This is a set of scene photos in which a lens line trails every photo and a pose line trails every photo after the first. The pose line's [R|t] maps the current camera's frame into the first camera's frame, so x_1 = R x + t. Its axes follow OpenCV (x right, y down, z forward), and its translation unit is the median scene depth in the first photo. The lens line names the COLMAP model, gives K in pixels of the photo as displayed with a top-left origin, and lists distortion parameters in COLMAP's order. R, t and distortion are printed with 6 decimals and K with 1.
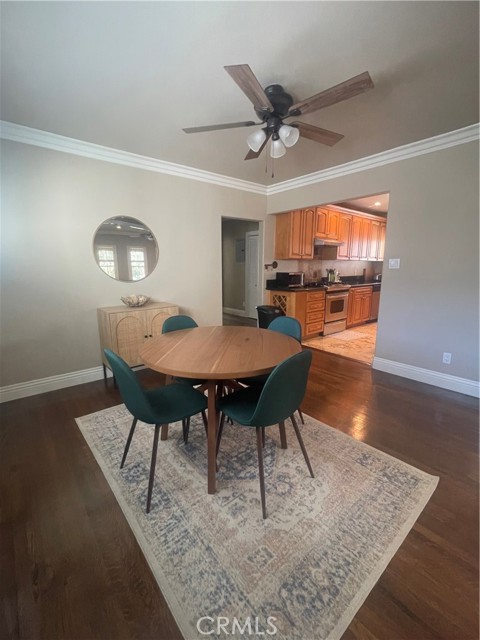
lens RADIAL K [[279.6, 0, 237.5], [0, 279.6, 315.5], [0, 0, 1]] dist [-0.000795, -0.000033]
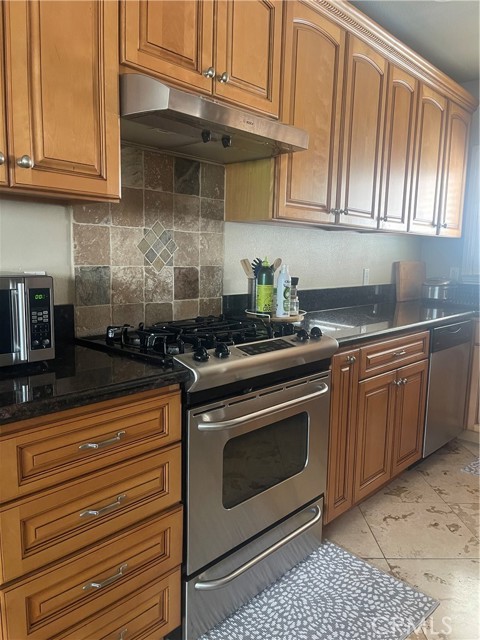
lens RADIAL K [[476.4, 0, 240.2], [0, 476.4, 322.0], [0, 0, 1]] dist [0.074949, 0.002030]
pose [[0.992334, 0.001583, 0.123577, 0.267650], [0.003283, 0.999228, -0.039161, -0.099538], [-0.123543, 0.039267, 0.991562, 0.608626]]
